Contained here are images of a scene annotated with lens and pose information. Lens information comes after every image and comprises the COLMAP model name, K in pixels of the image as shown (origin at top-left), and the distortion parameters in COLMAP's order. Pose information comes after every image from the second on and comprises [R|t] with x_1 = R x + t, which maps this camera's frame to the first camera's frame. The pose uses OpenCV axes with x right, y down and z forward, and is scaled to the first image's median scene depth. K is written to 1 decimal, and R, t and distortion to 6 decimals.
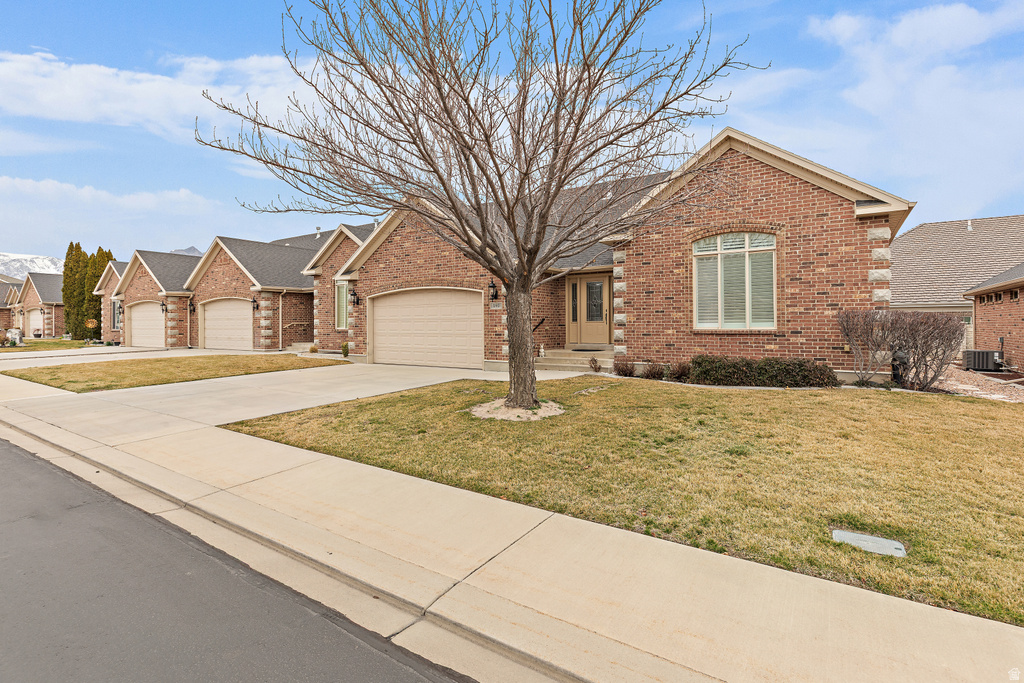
lens RADIAL K [[484.1, 0, 522.3], [0, 484.1, 327.6], [0, 0, 1]] dist [-0.001024, -0.000329]
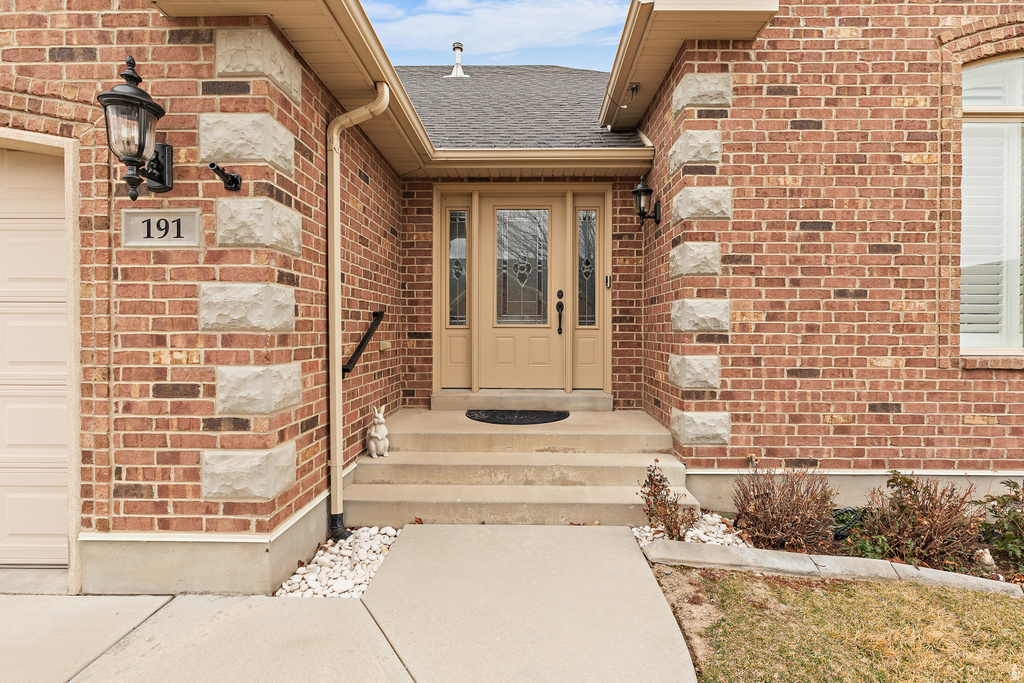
lens RADIAL K [[484.1, 0, 522.3], [0, 484.1, 327.6], [0, 0, 1]] dist [-0.001024, -0.000329]
pose [[0.851296, 0.008835, 0.524611, -0.035791], [-0.005908, 0.999956, -0.007253, -0.008834], [-0.524652, 0.003075, 0.851311, 0.822092]]
